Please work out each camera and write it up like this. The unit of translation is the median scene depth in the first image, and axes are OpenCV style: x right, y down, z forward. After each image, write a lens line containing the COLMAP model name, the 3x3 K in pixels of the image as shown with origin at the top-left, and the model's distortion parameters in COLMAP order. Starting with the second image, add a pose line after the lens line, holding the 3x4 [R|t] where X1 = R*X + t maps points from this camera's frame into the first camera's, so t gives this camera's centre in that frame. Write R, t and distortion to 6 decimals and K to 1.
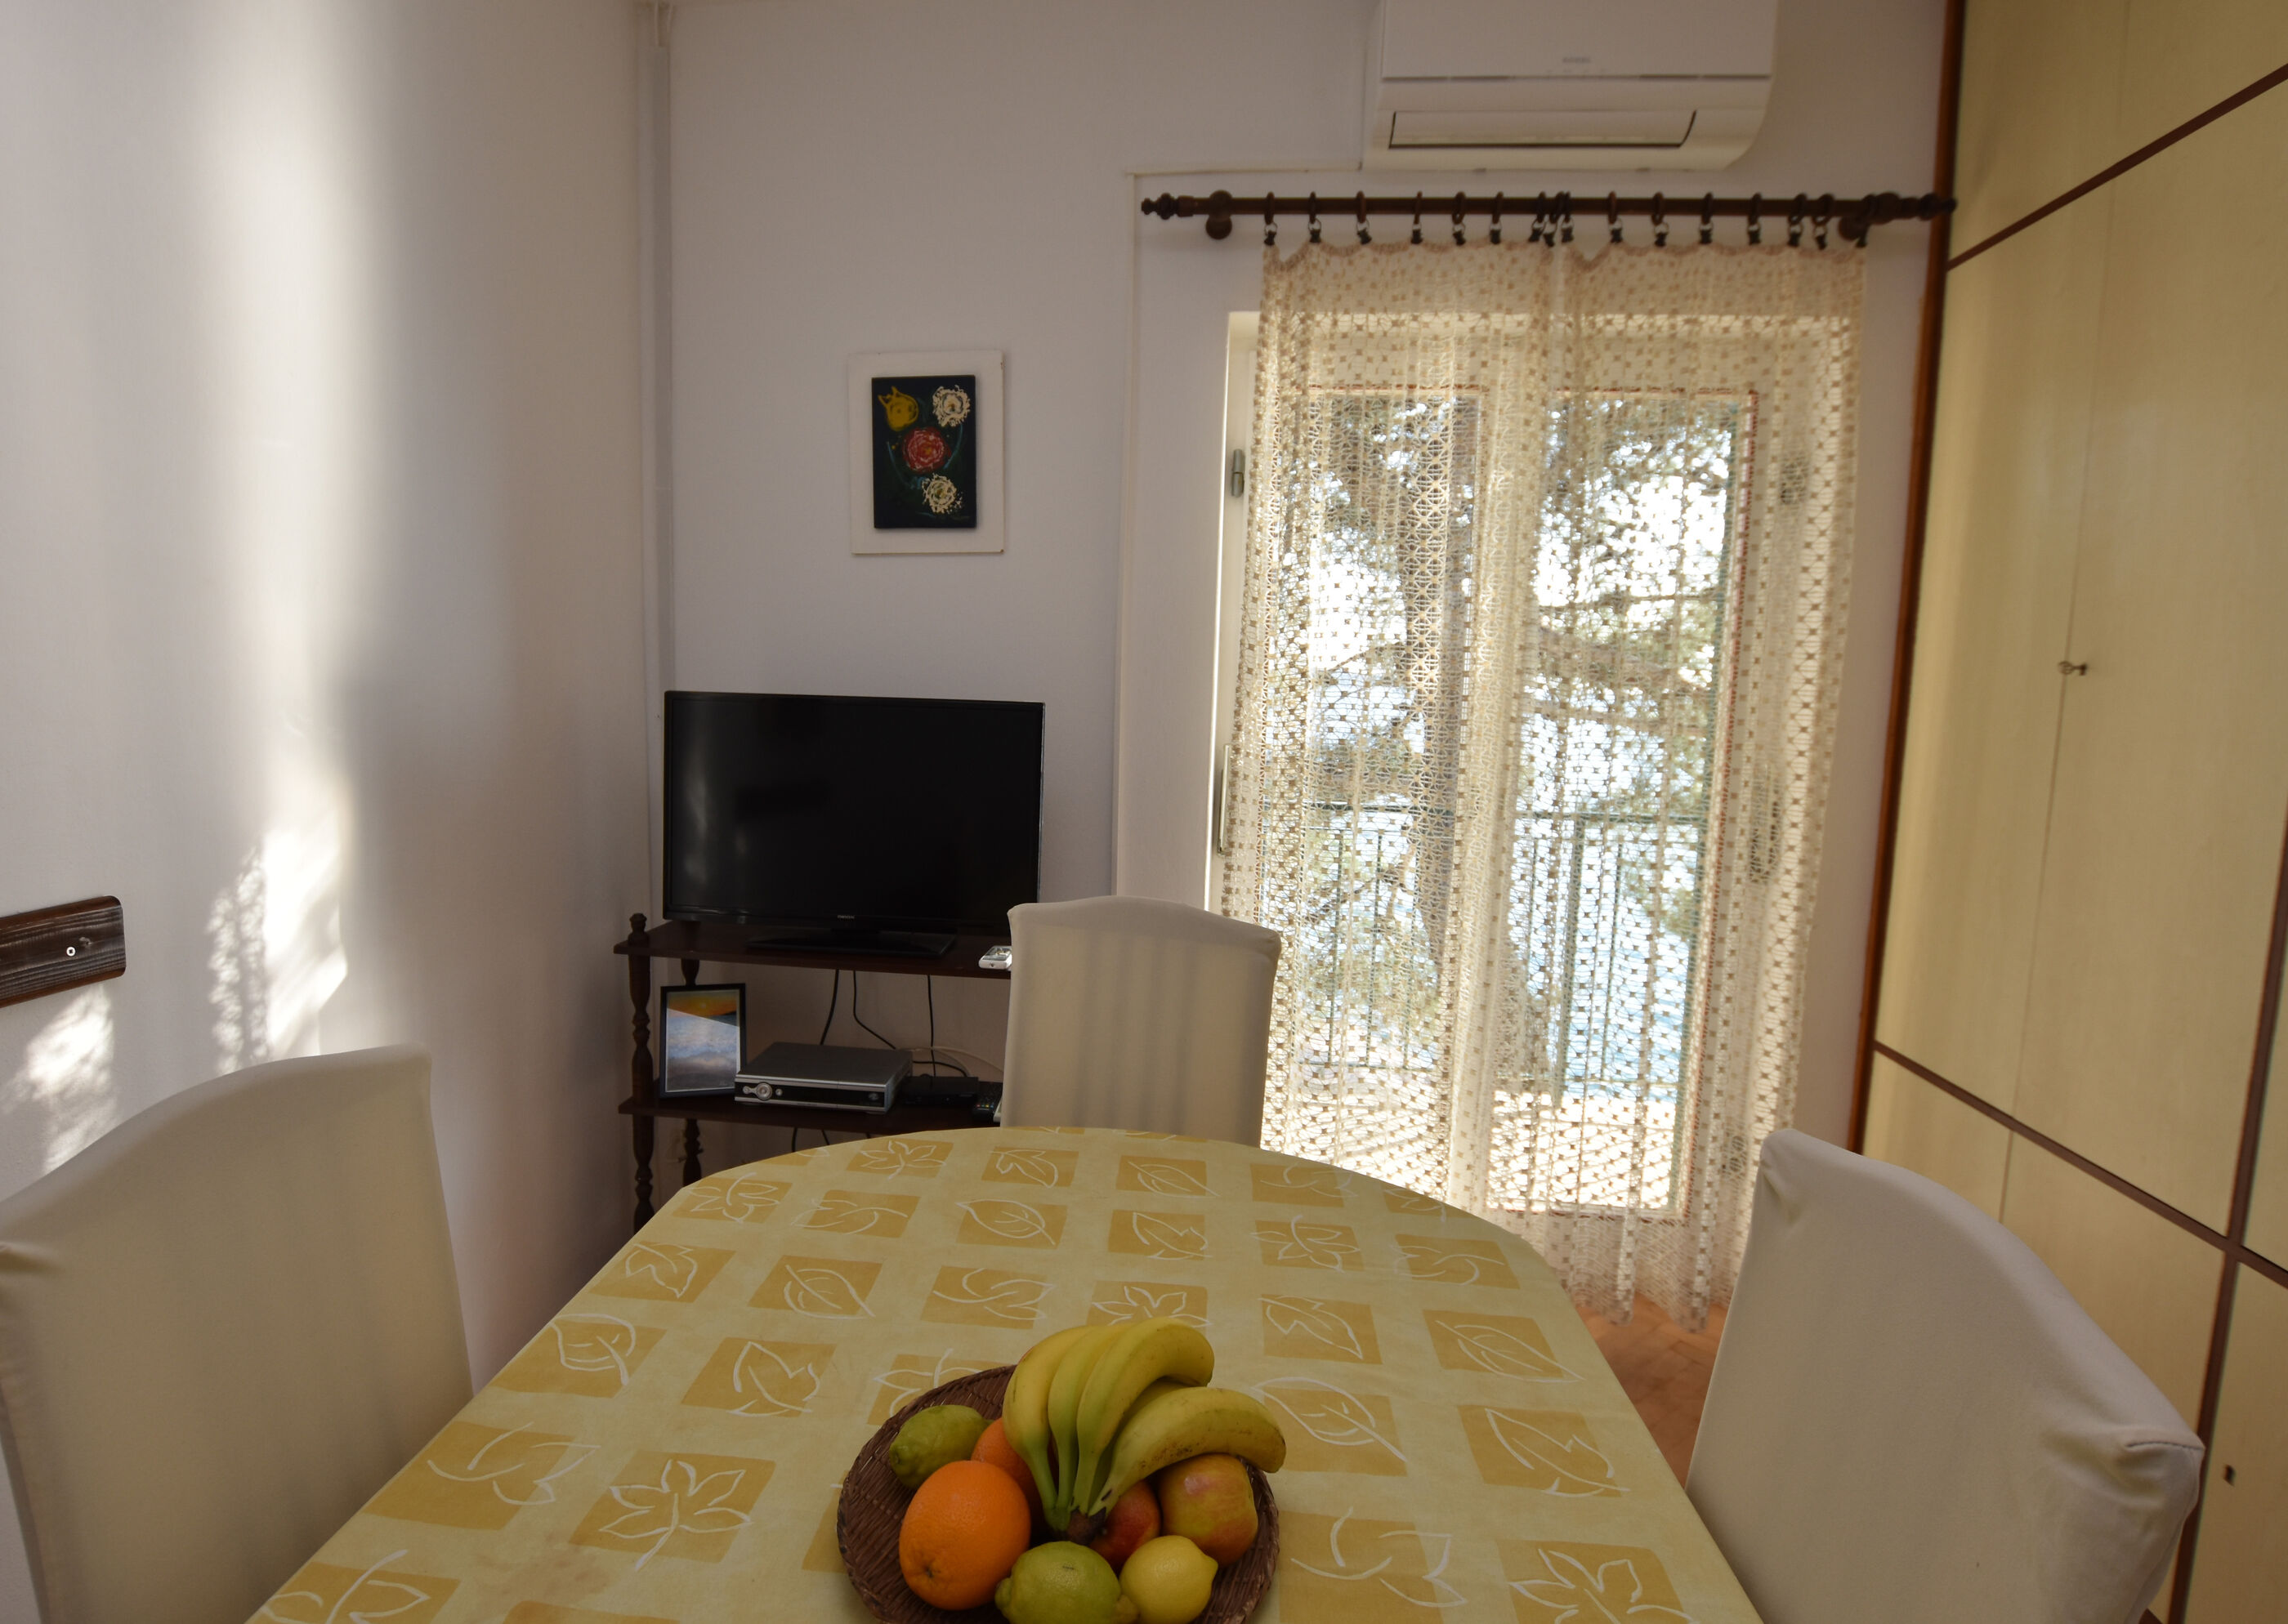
lens RADIAL K [[1163.2, 0, 1073.4], [0, 1163.2, 795.9], [0, 0, 1]] dist [-0.026562, 0.000240]
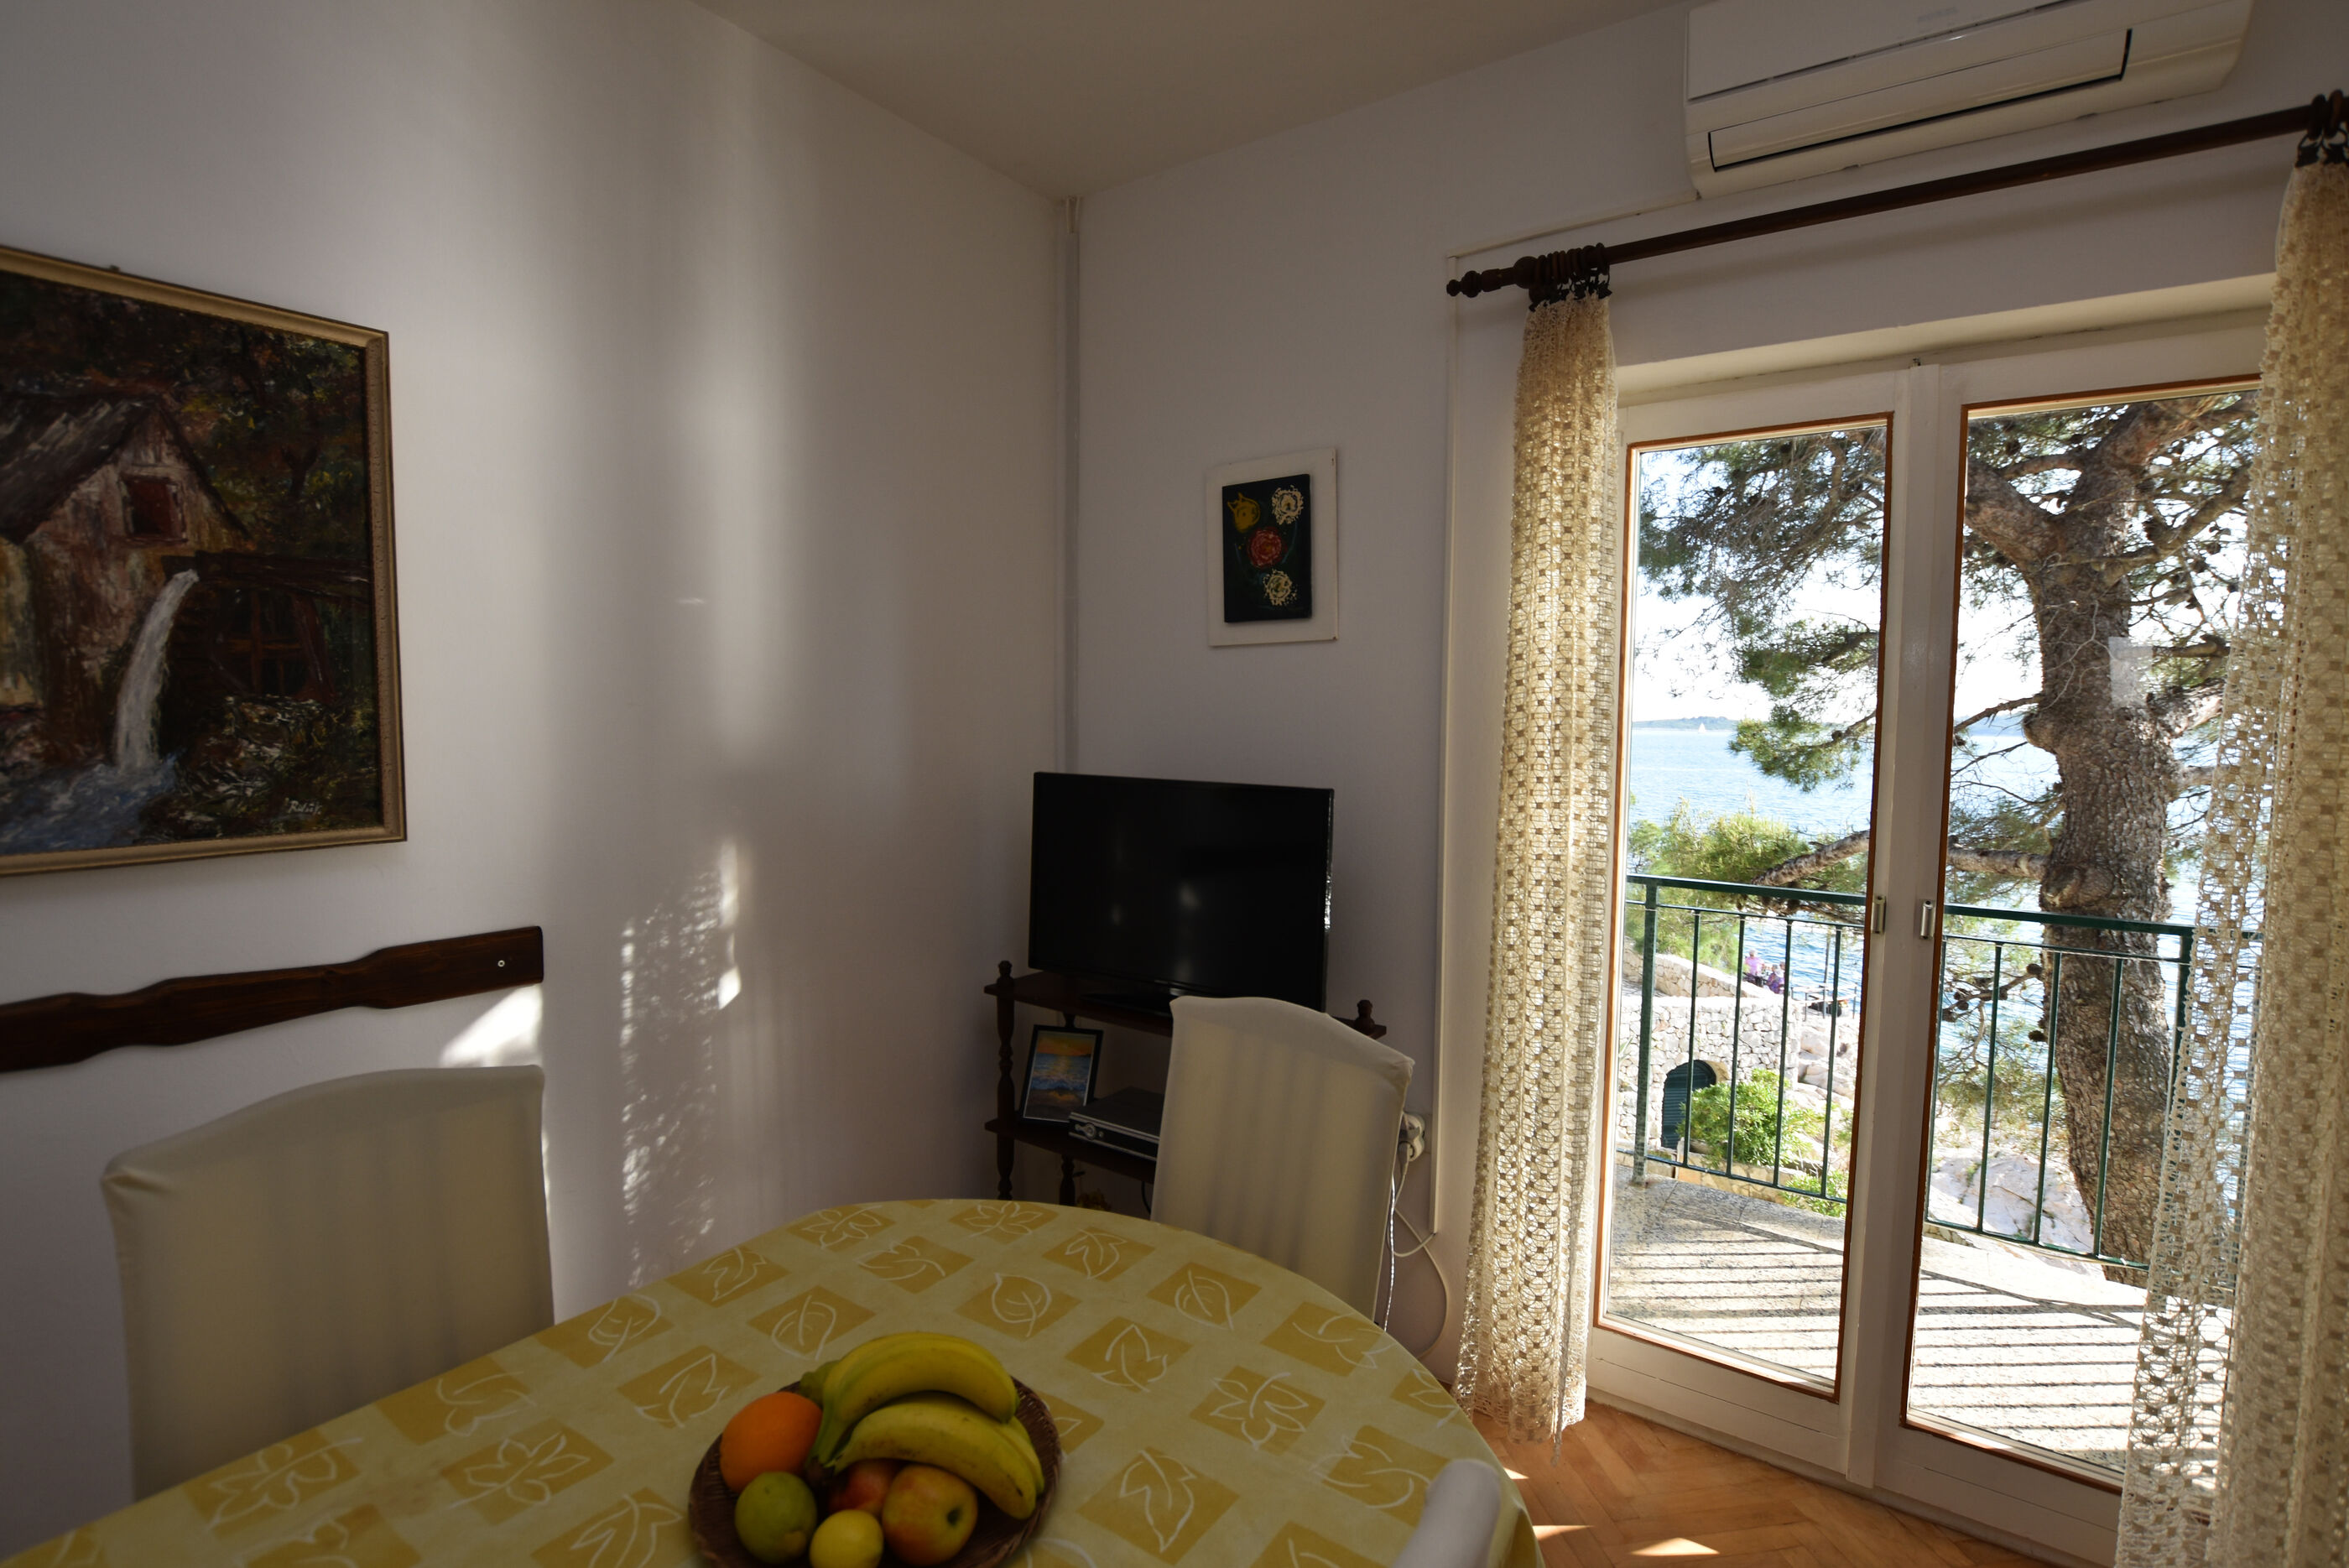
lens RADIAL K [[1090.8, 0, 1181.3], [0, 1090.8, 774.5], [0, 0, 1]] dist [-0.027921, 0.003441]
pose [[0.878116, 0.010143, -0.478341, 0.315045], [-0.038454, 0.998037, -0.049430, -0.040416], [0.476901, 0.061799, 0.876782, 0.103631]]
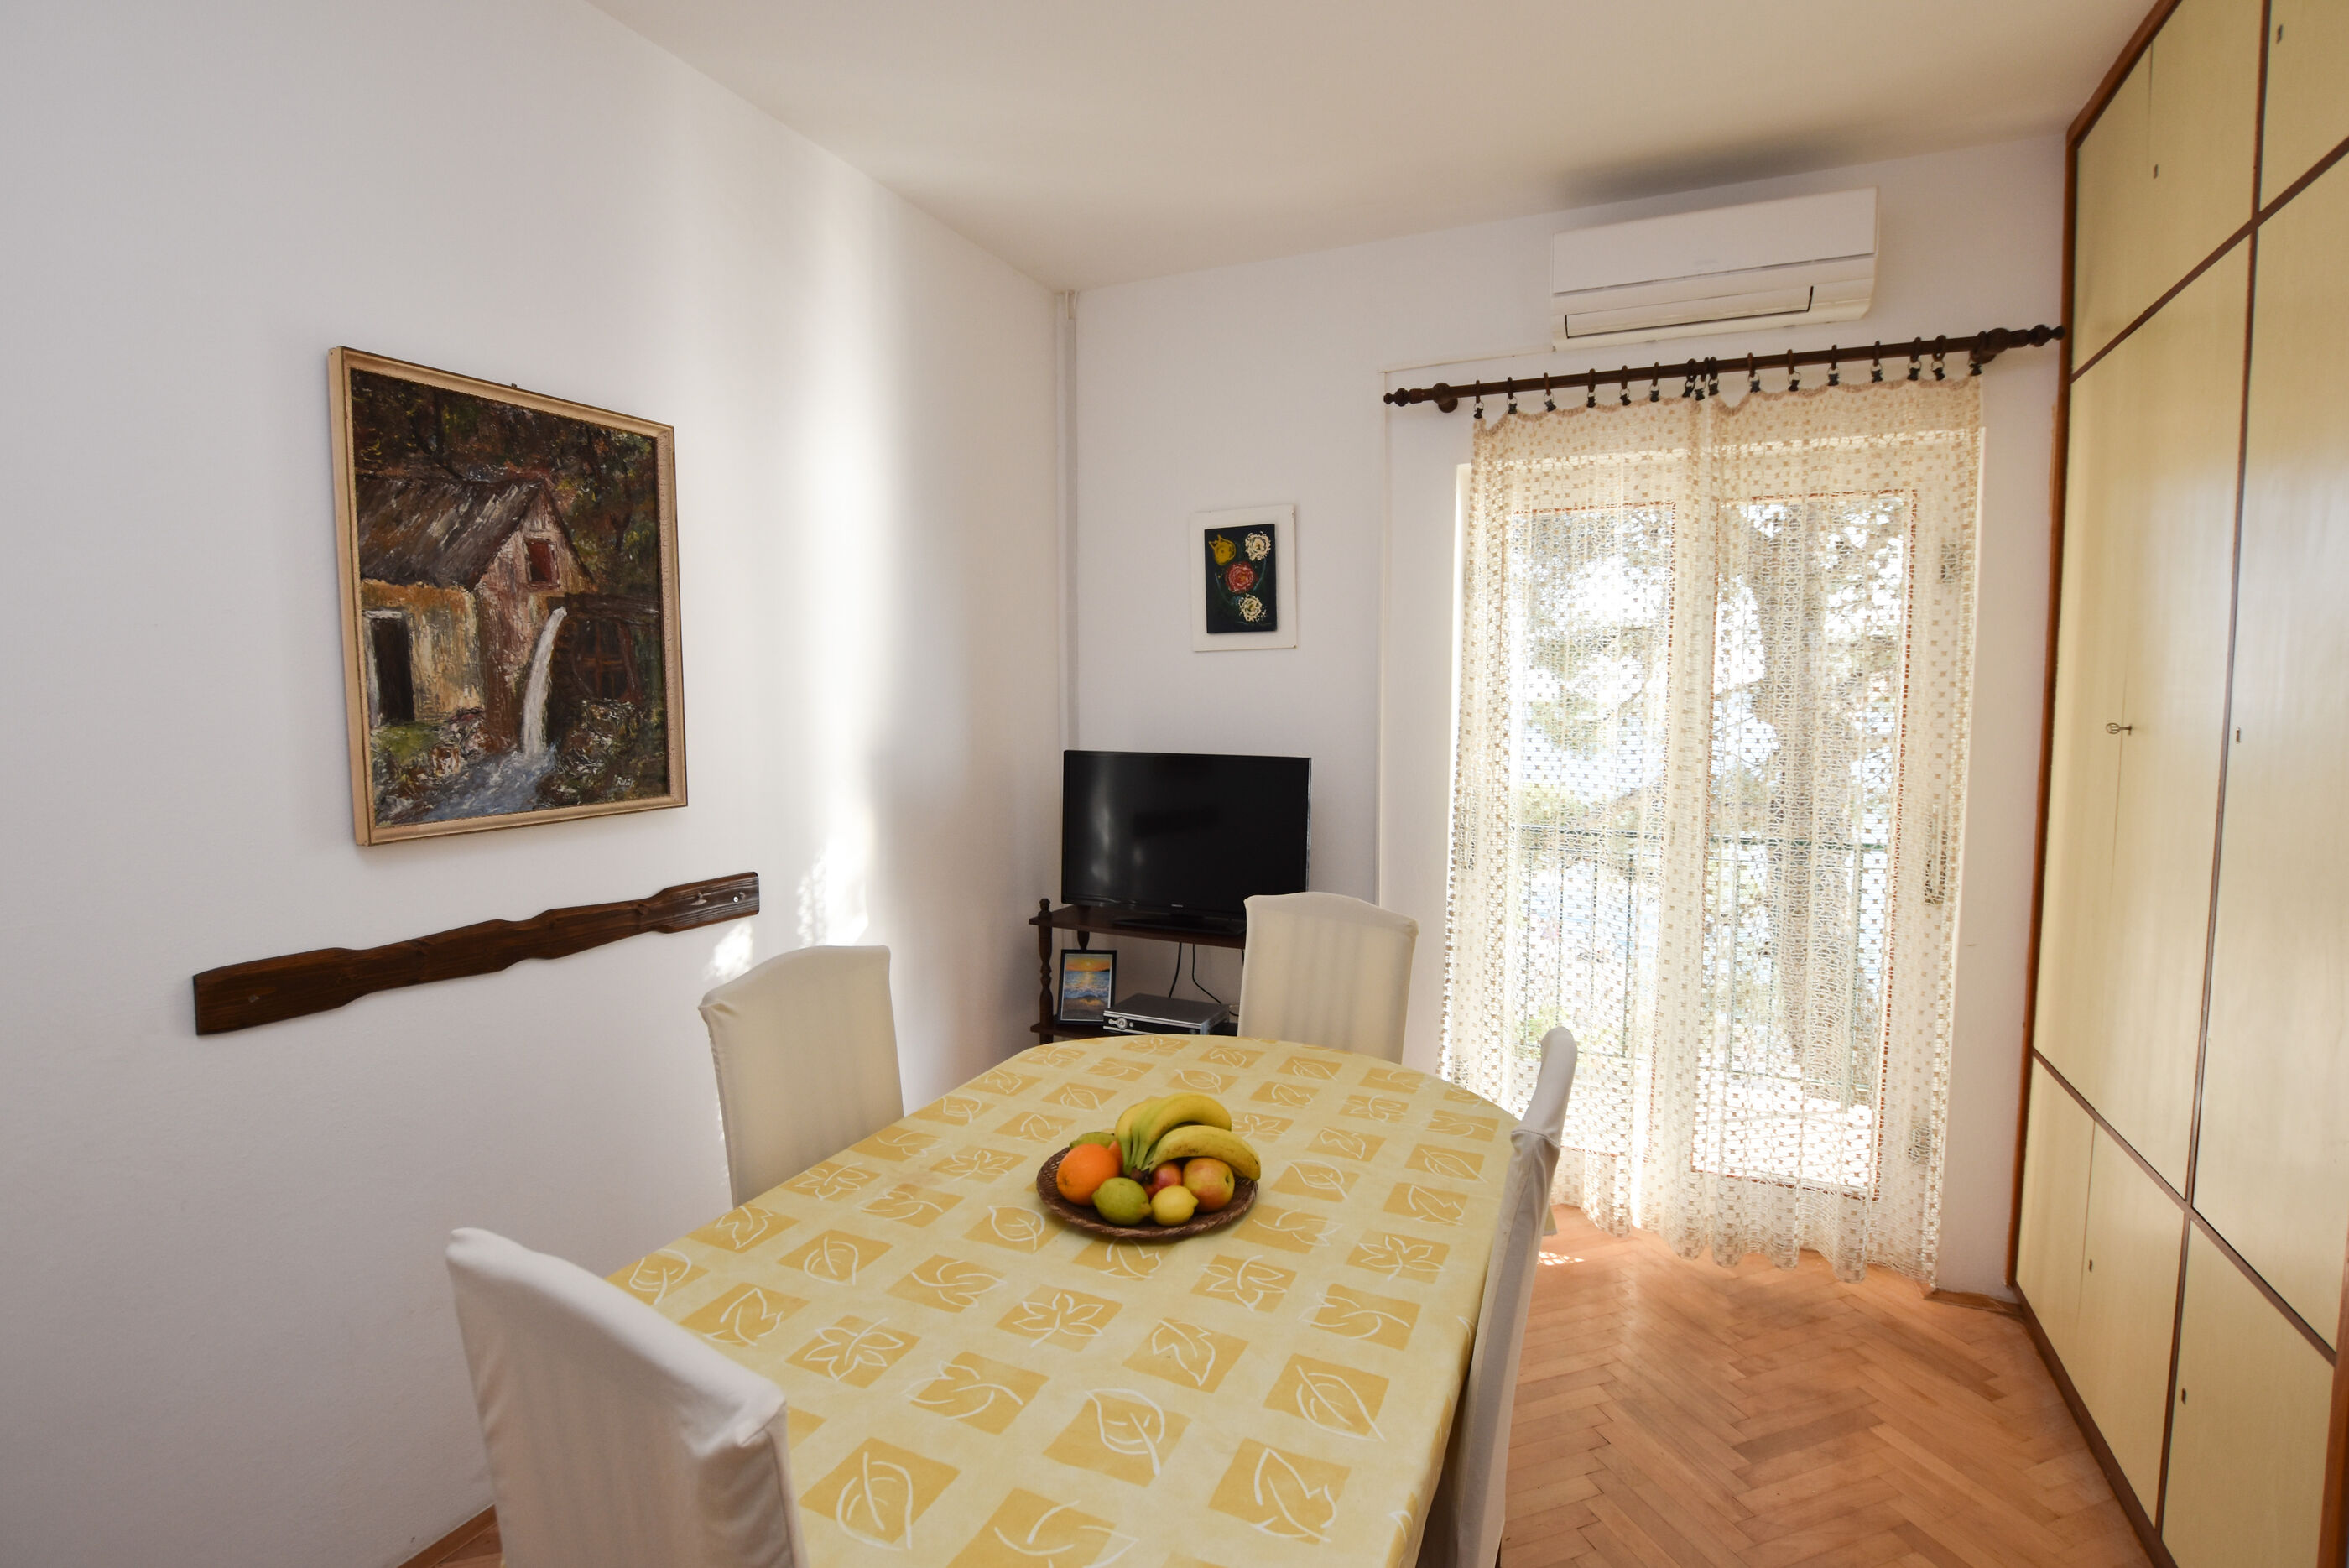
lens RADIAL K [[1090.8, 0, 1181.3], [0, 1090.8, 774.5], [0, 0, 1]] dist [-0.027921, 0.003441]
pose [[0.951032, -0.000492, -0.309093, 0.235075], [-0.011654, 0.999231, -0.037446, -0.008601], [0.308873, 0.039214, 0.950294, -0.302123]]
